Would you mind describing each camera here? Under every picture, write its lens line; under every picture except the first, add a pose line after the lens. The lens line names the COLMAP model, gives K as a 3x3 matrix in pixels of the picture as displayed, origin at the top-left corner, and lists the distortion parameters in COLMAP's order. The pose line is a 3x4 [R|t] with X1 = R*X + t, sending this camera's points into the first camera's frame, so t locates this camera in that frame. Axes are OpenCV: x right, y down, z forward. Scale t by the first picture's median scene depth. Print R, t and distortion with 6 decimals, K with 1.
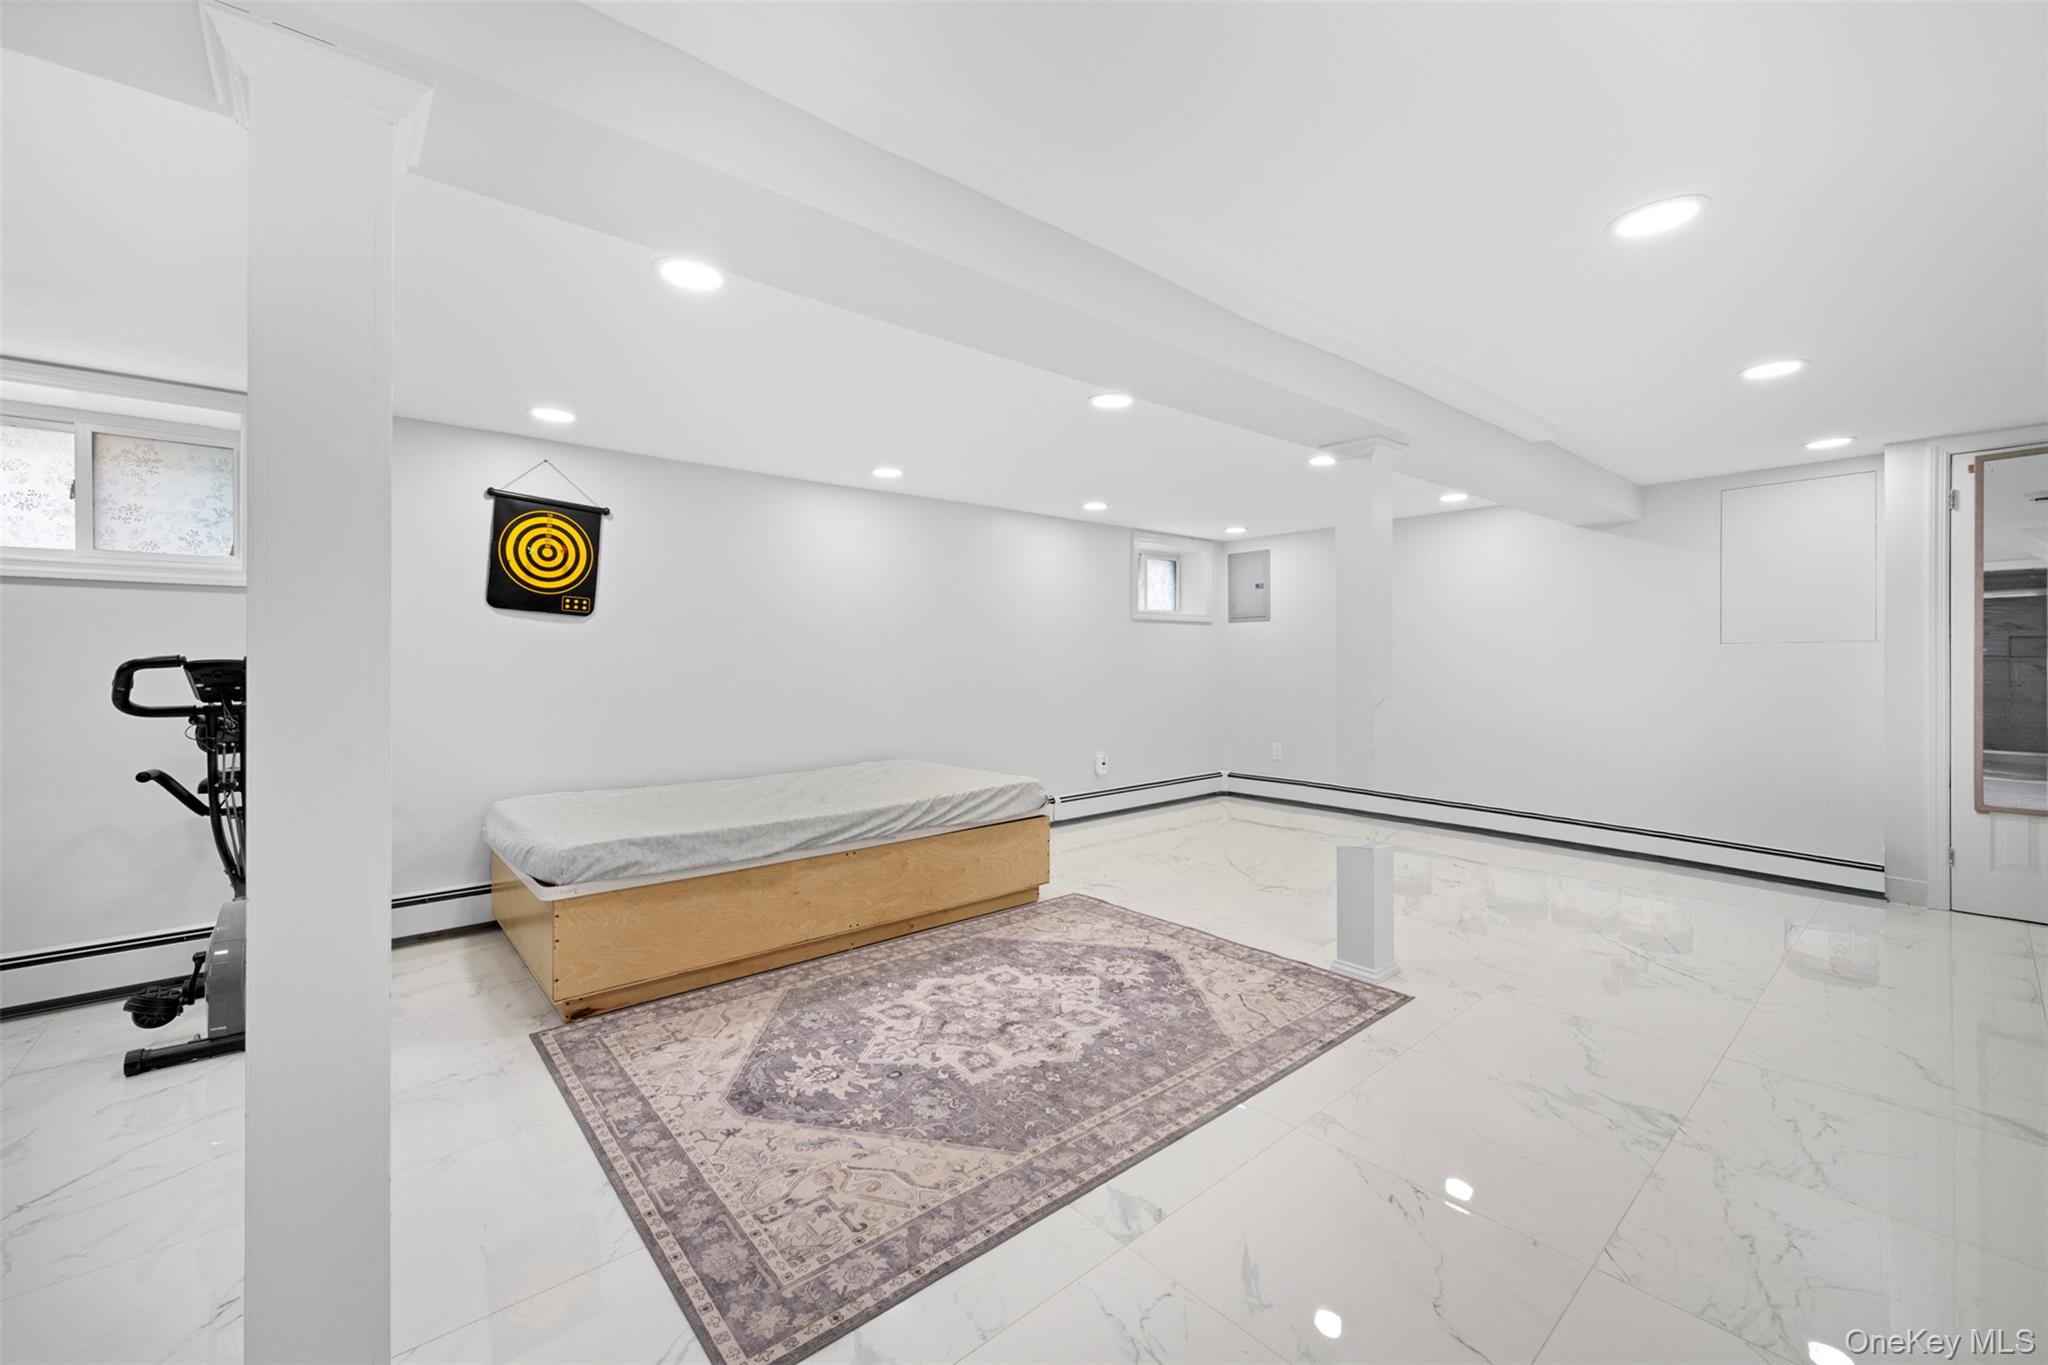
lens RADIAL K [[829.1, 0, 1026.9], [0, 829.1, 661.9], [0, 0, 1]] dist [-0.002454, 0.001159]
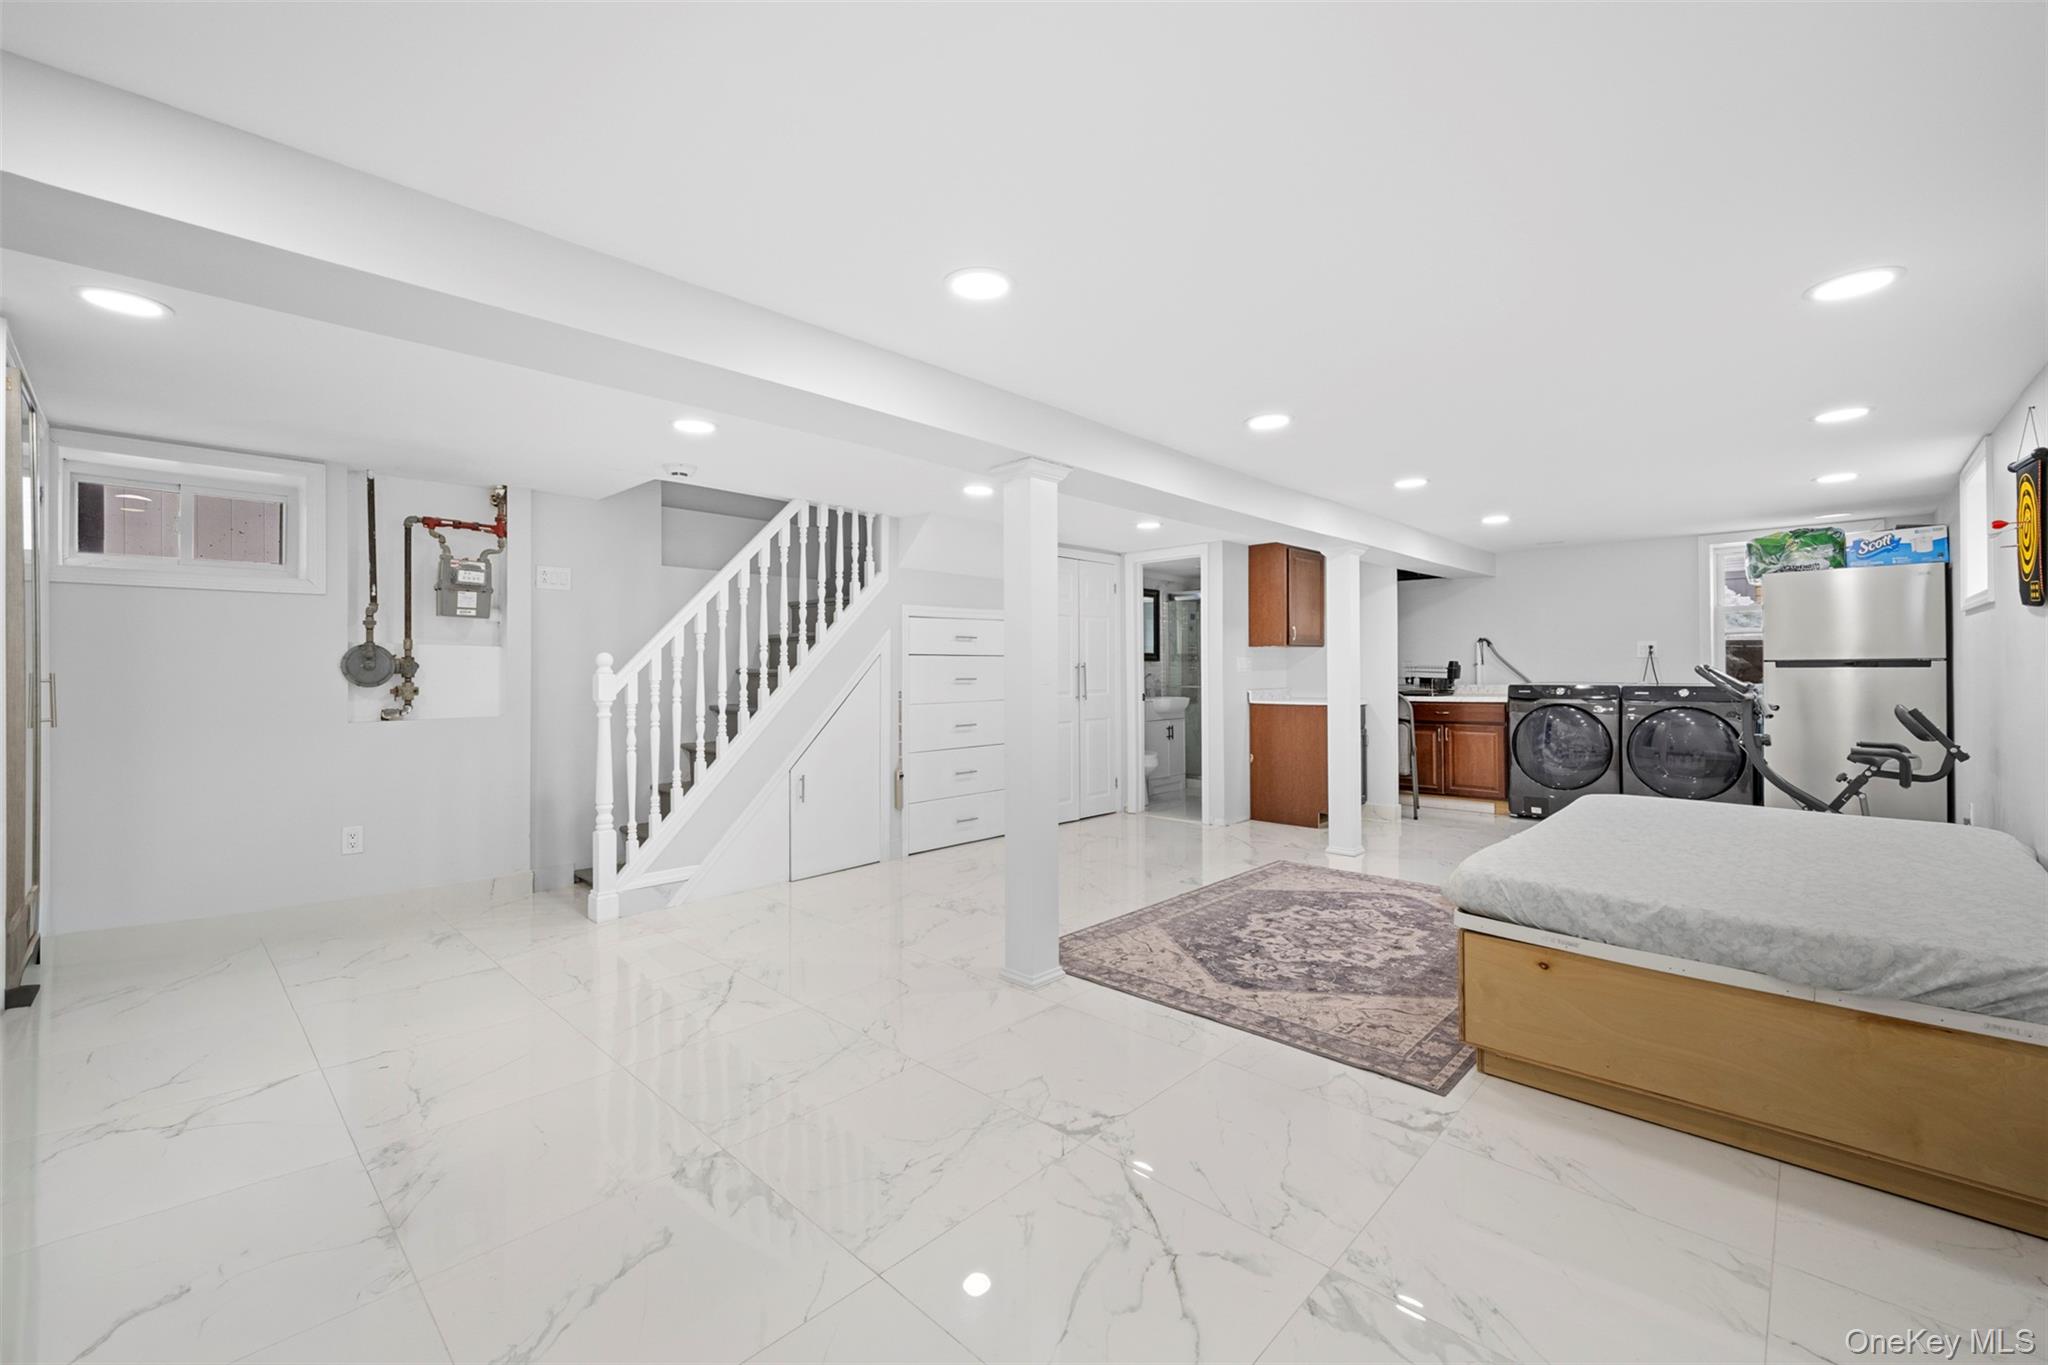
lens RADIAL K [[829.1, 0, 1026.9], [0, 829.1, 673.9], [0, 0, 1]] dist [-0.002454, 0.001159]
pose [[-0.994963, 0.011611, -0.099568, 0.558590], [0.010862, 0.999908, 0.008067, -0.014340], [0.099652, 0.006945, -0.994998, 2.200357]]
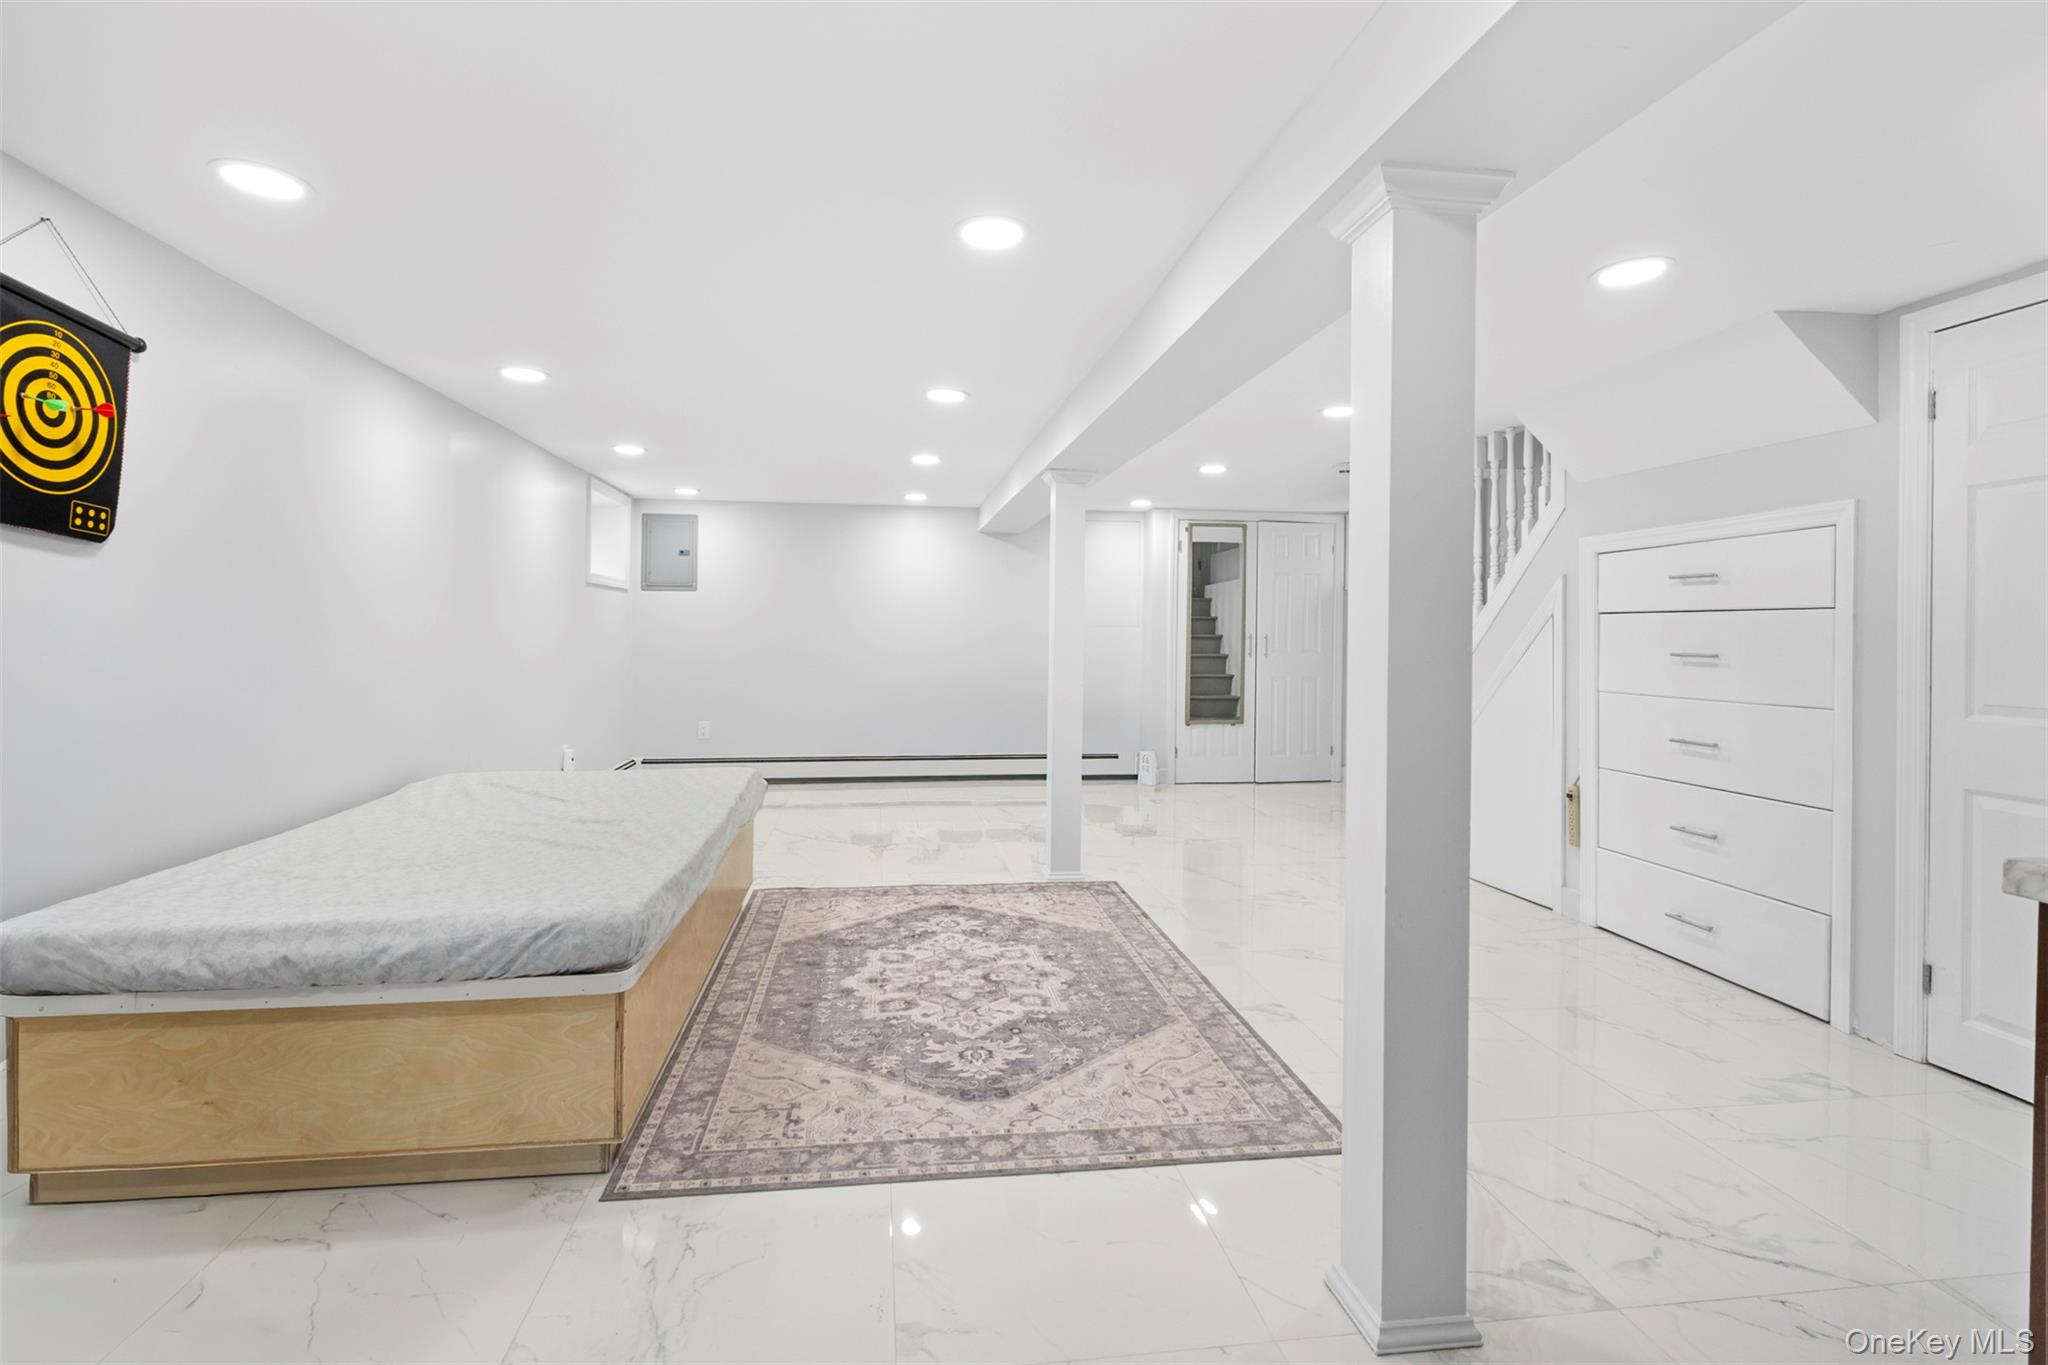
lens RADIAL K [[951.7, 0, 1004.4], [0, 951.7, 634.1], [0, 0, 1]] dist [-0.002138, -0.000030]
pose [[0.544344, 0.007312, 0.838830, -0.974229], [-0.009099, 0.999955, -0.002812, -0.003214], [-0.838813, -0.006102, 0.544385, 0.291238]]
